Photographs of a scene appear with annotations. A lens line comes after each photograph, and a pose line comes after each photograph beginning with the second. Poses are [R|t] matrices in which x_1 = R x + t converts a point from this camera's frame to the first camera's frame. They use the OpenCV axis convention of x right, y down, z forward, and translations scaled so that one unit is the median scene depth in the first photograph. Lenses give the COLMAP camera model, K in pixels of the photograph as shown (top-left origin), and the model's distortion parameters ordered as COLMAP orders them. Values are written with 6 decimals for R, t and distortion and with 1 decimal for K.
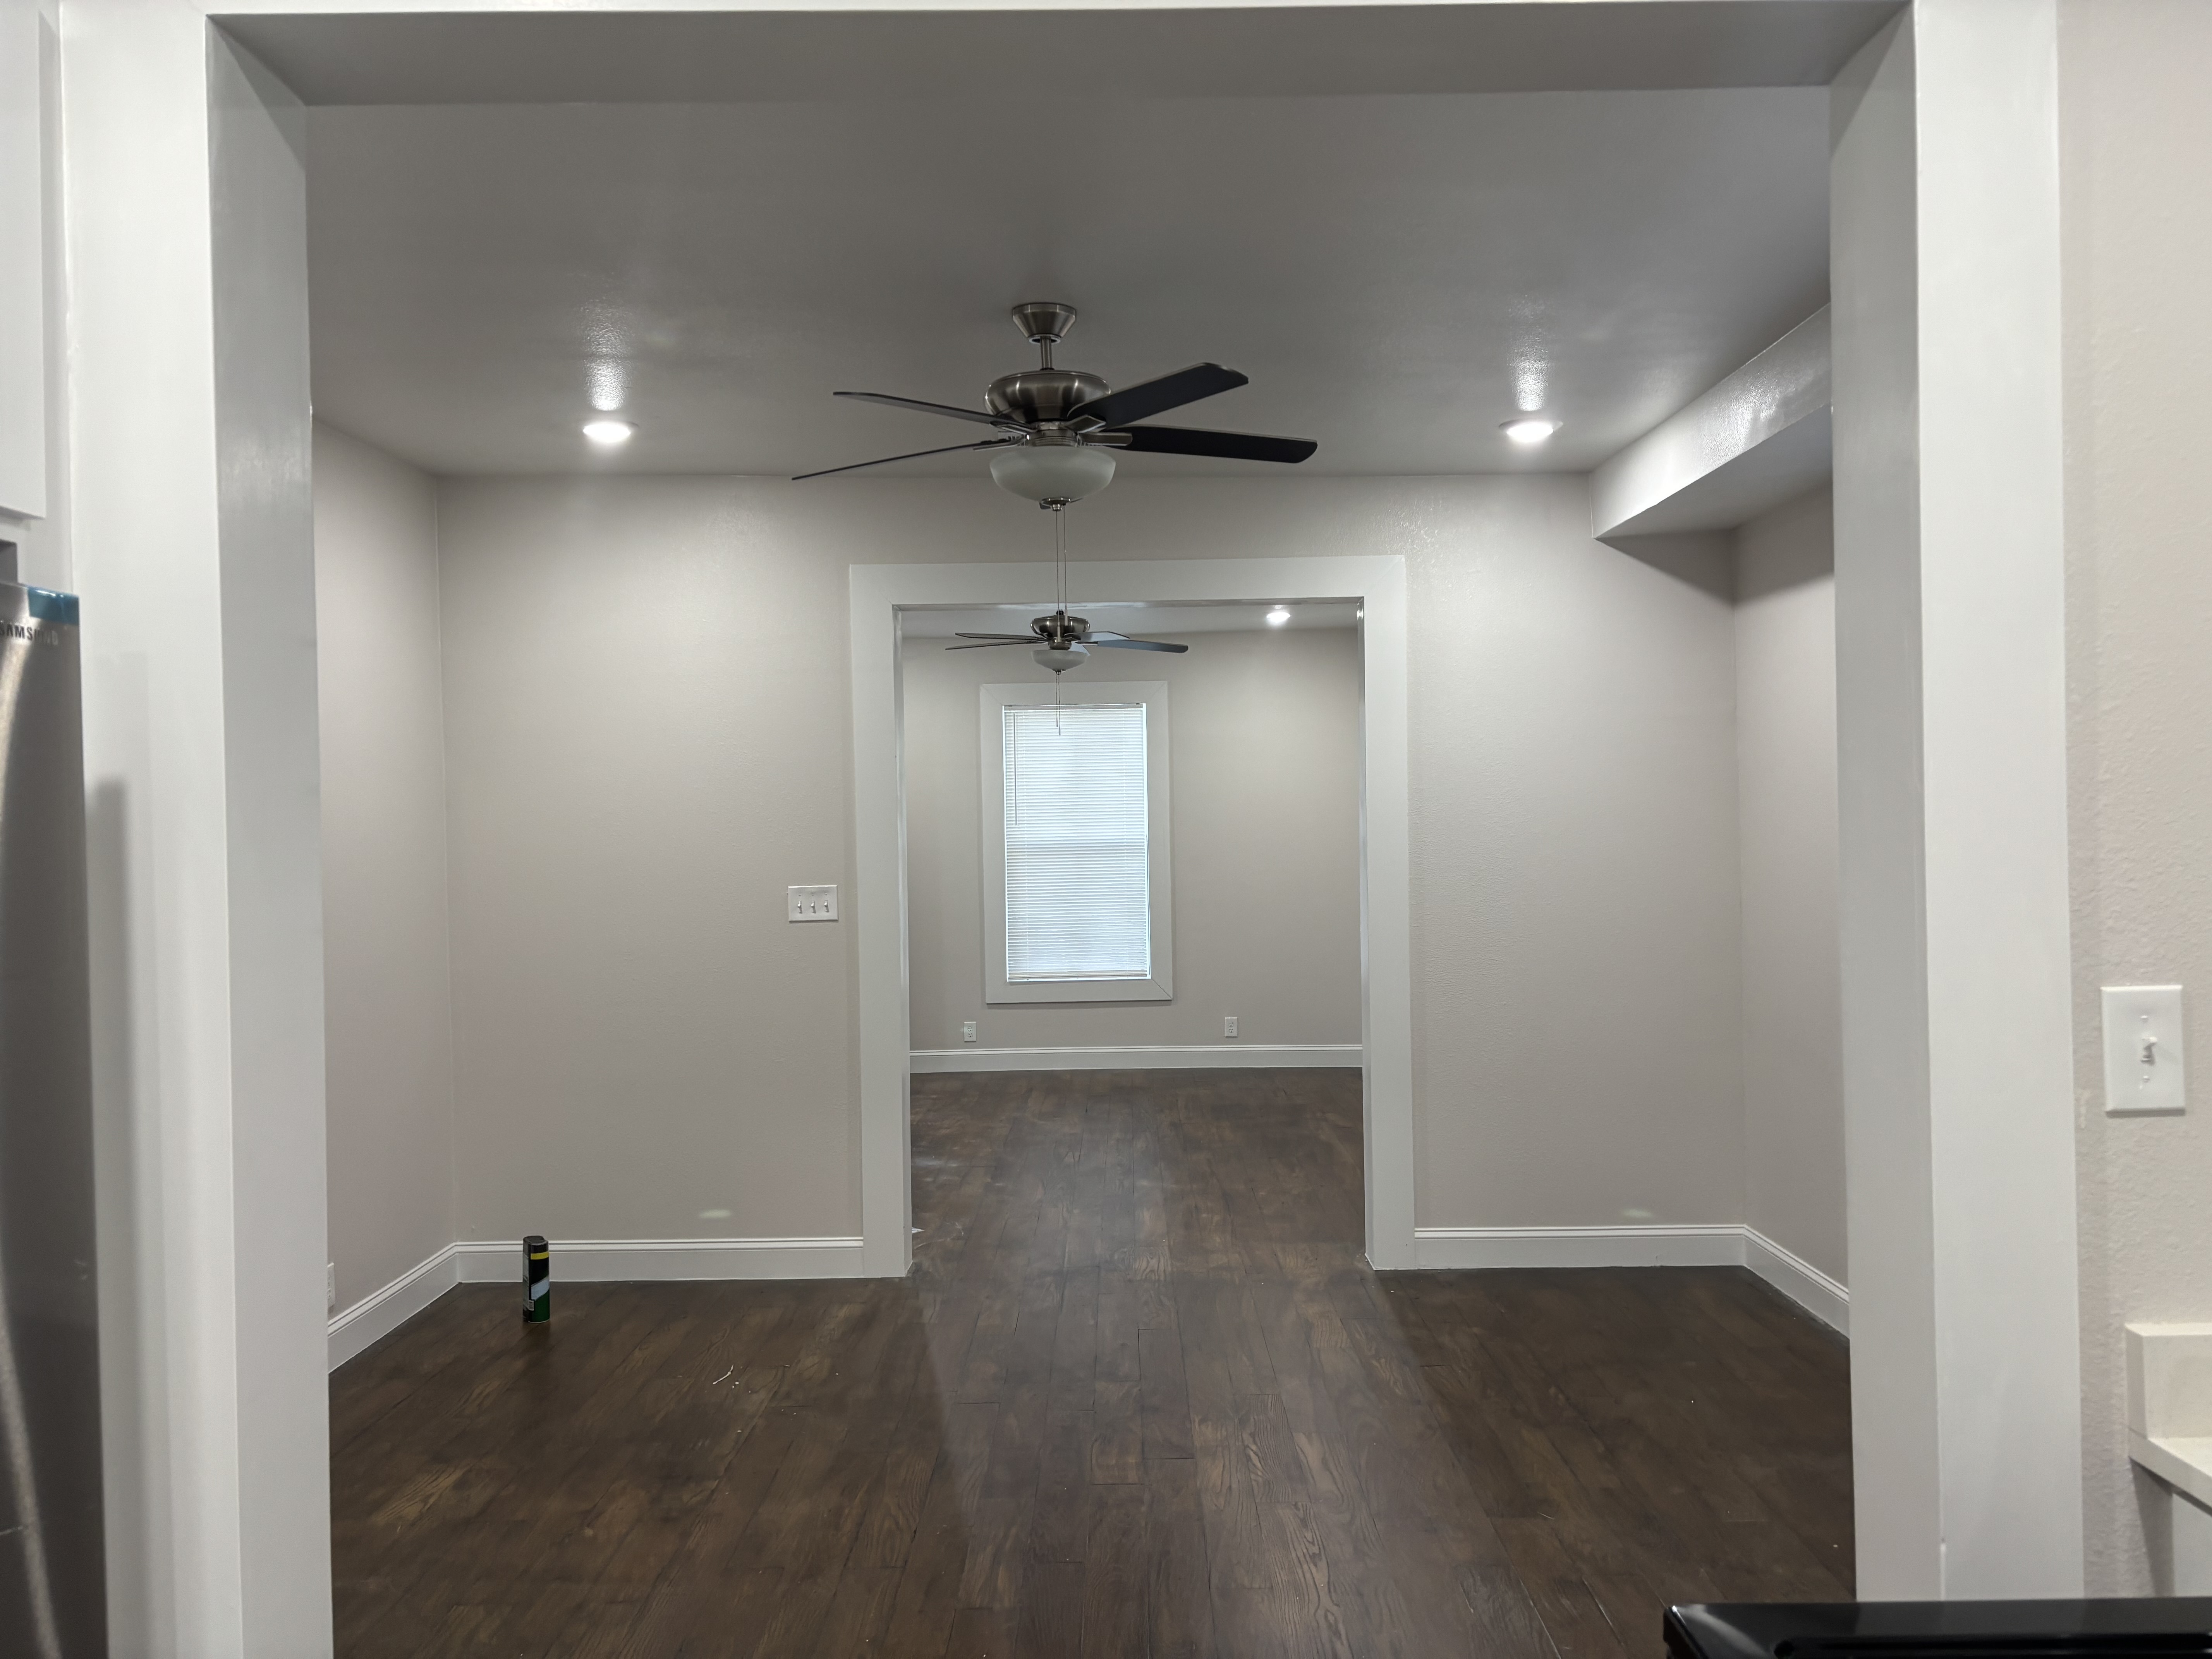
lens RADIAL K [[1639.2, 0, 1106.0], [0, 1639.2, 829.5], [0, 0, 1]] dist [0.060880, -0.148652]
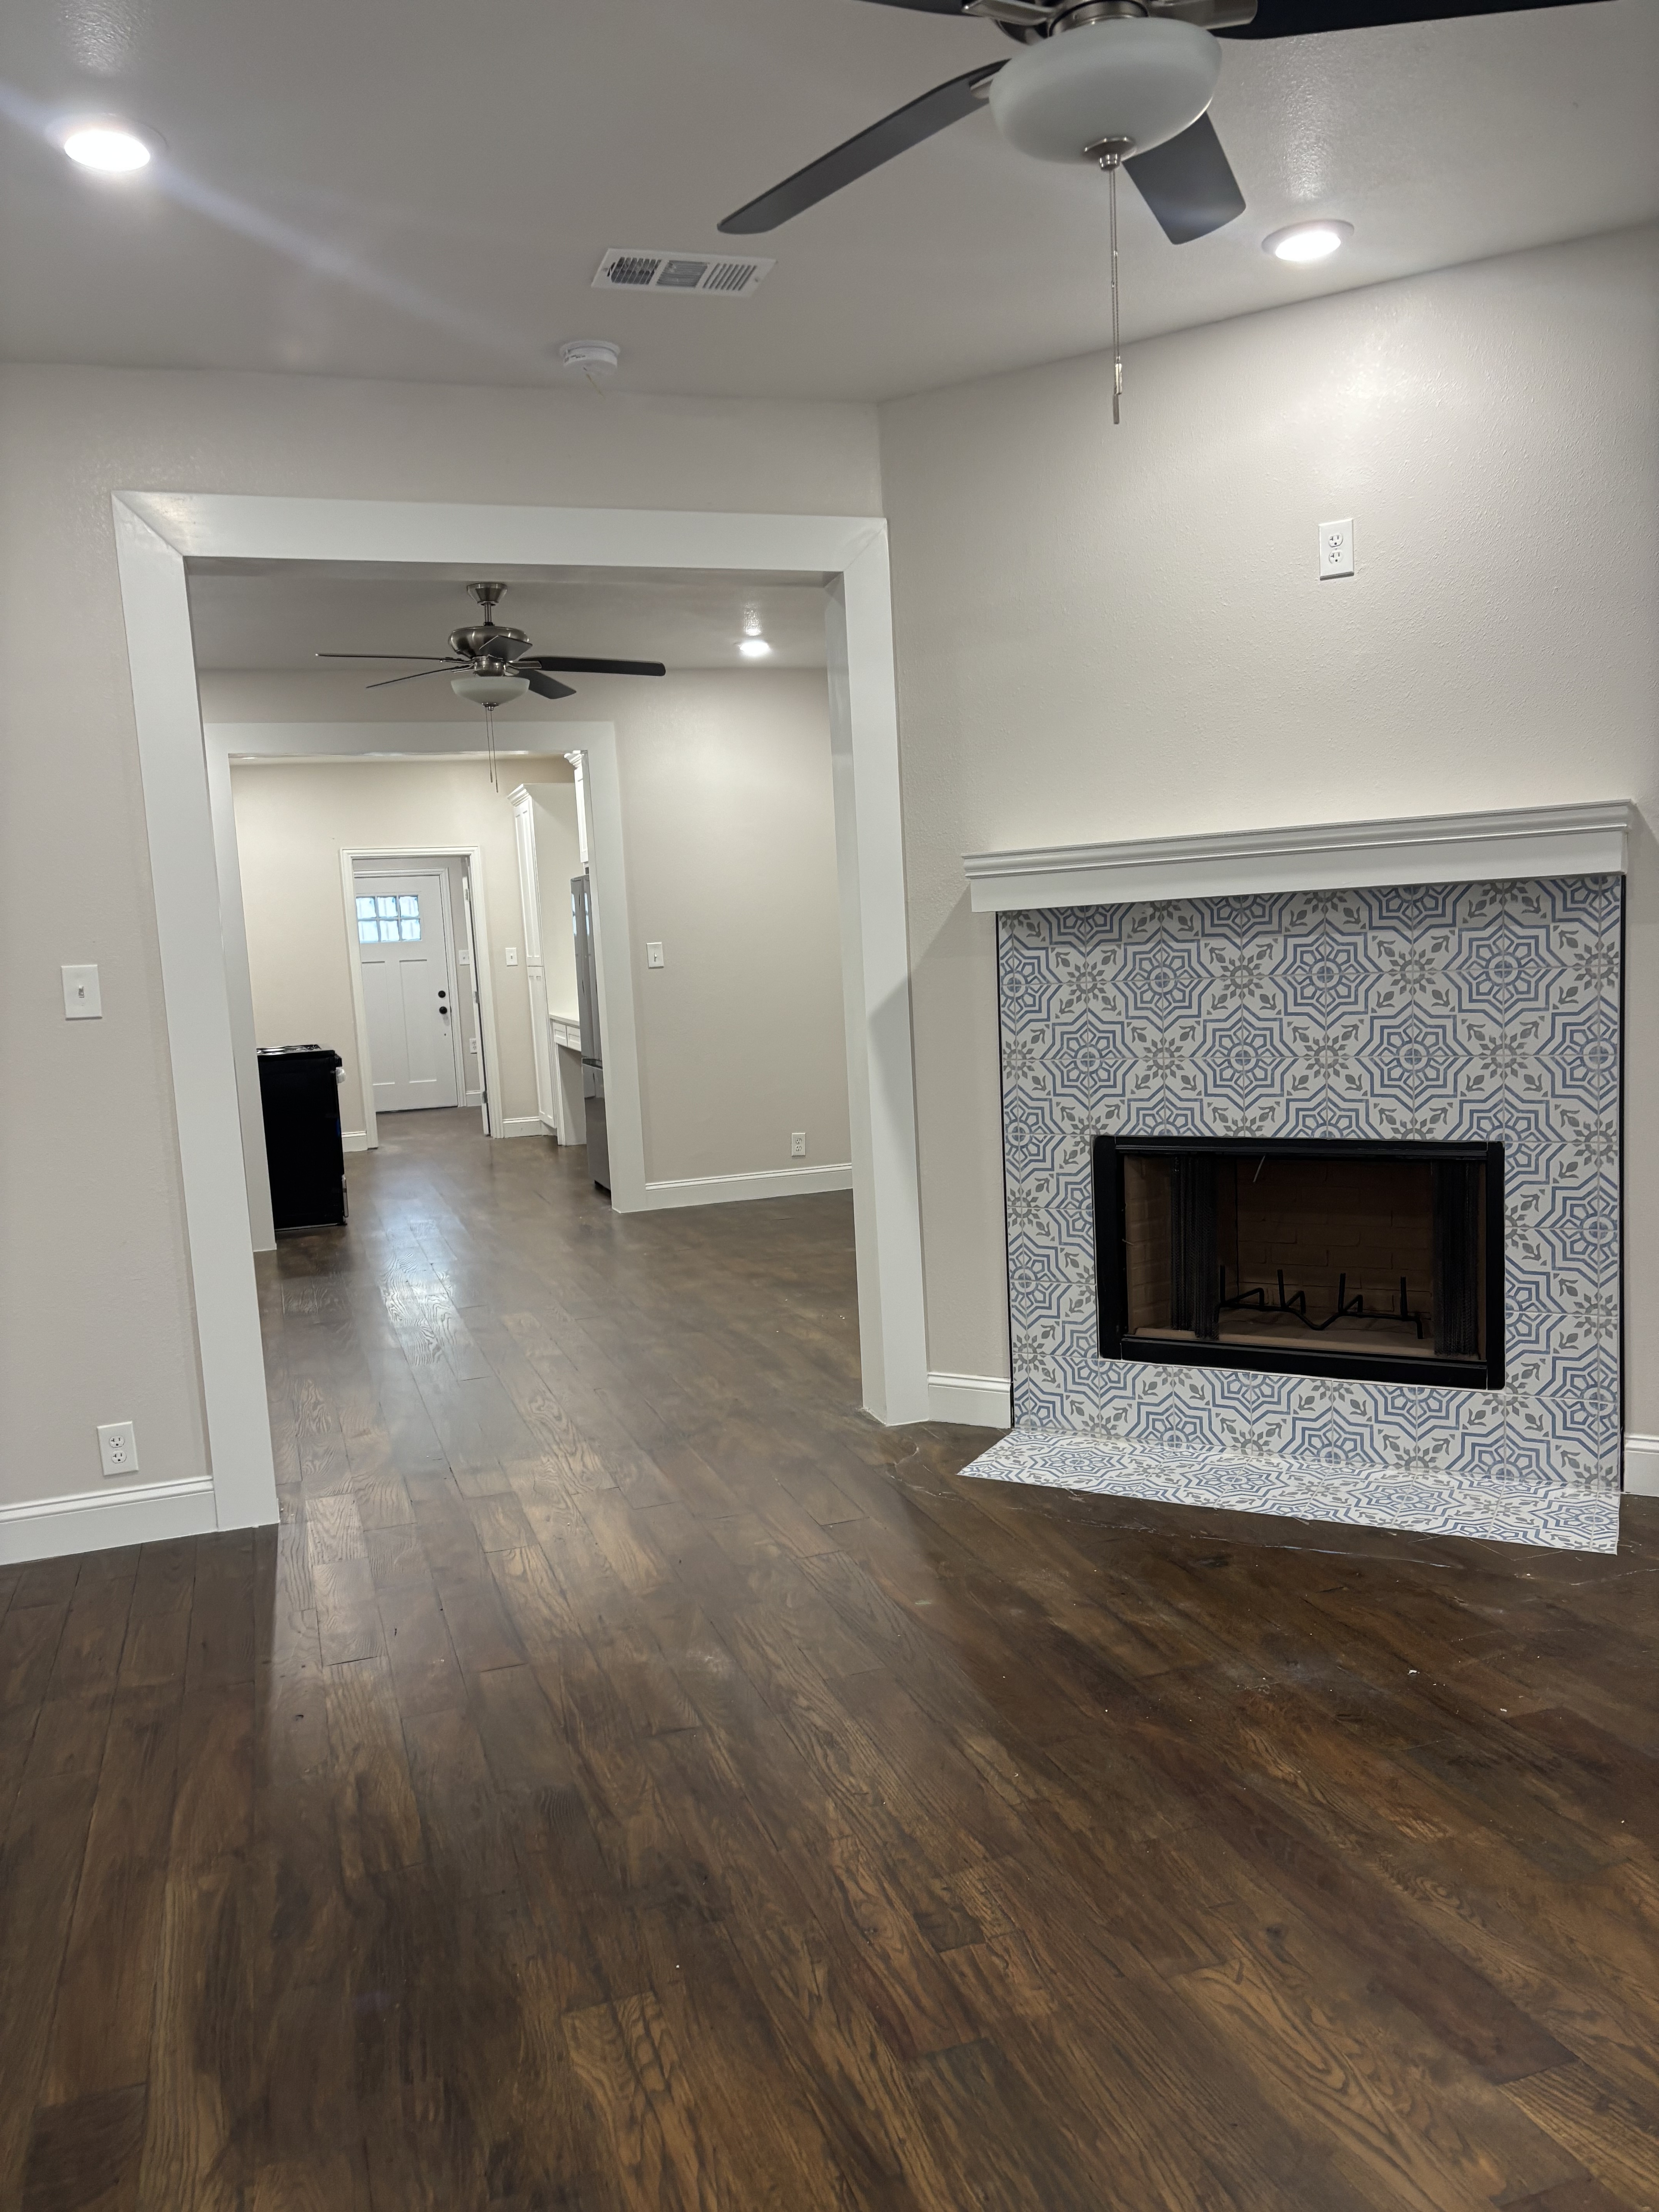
lens RADIAL K [[1639.2, 0, 829.5], [0, 1639.2, 1106.0], [0, 0, 1]] dist [0.060880, -0.148652]
pose [[-0.940441, 0.093204, -0.326932, 0.158646], [0.062319, 0.992652, 0.103727, 0.028585], [0.334197, 0.077175, -0.939338, 1.799410]]
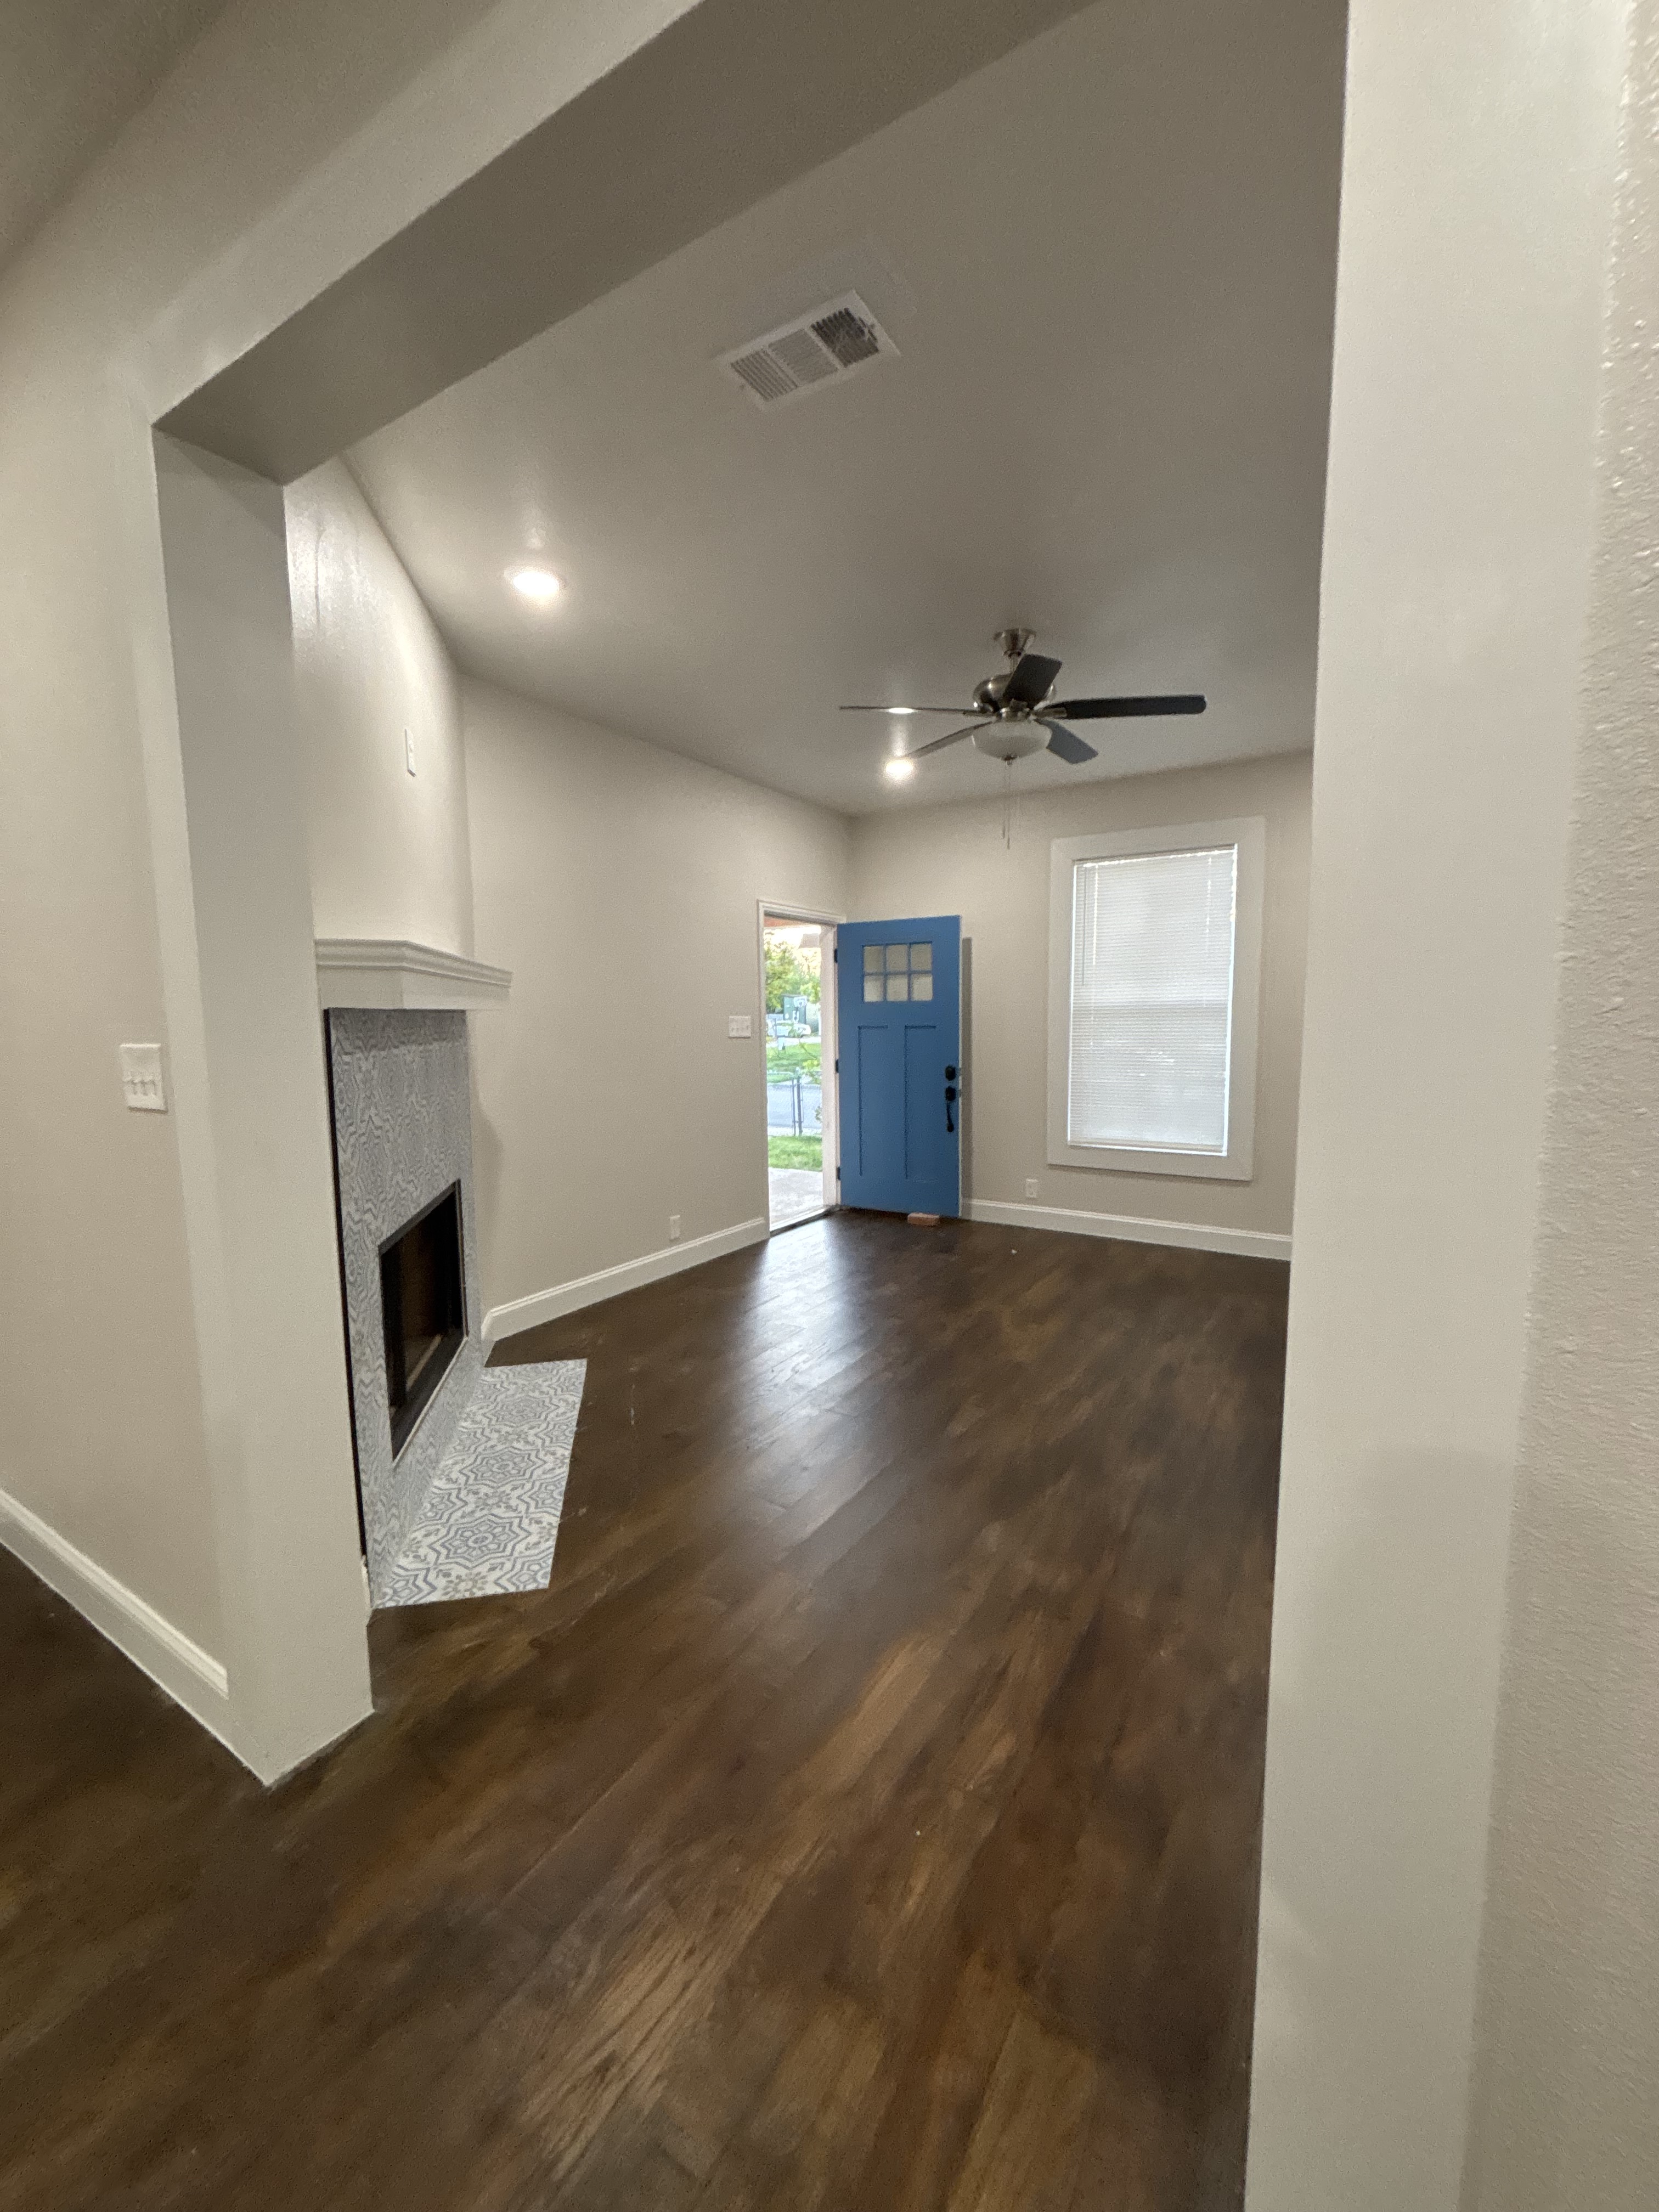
lens RADIAL K [[877.3, 0, 829.5], [0, 877.3, 1106.0], [0, 0, 1]] dist [0.001114, 0.000128]
pose [[0.853364, 0.069193, -0.516704, 0.167395], [-0.011218, 0.993360, 0.114497, 0.019346], [0.521196, -0.091912, 0.848474, 0.889706]]
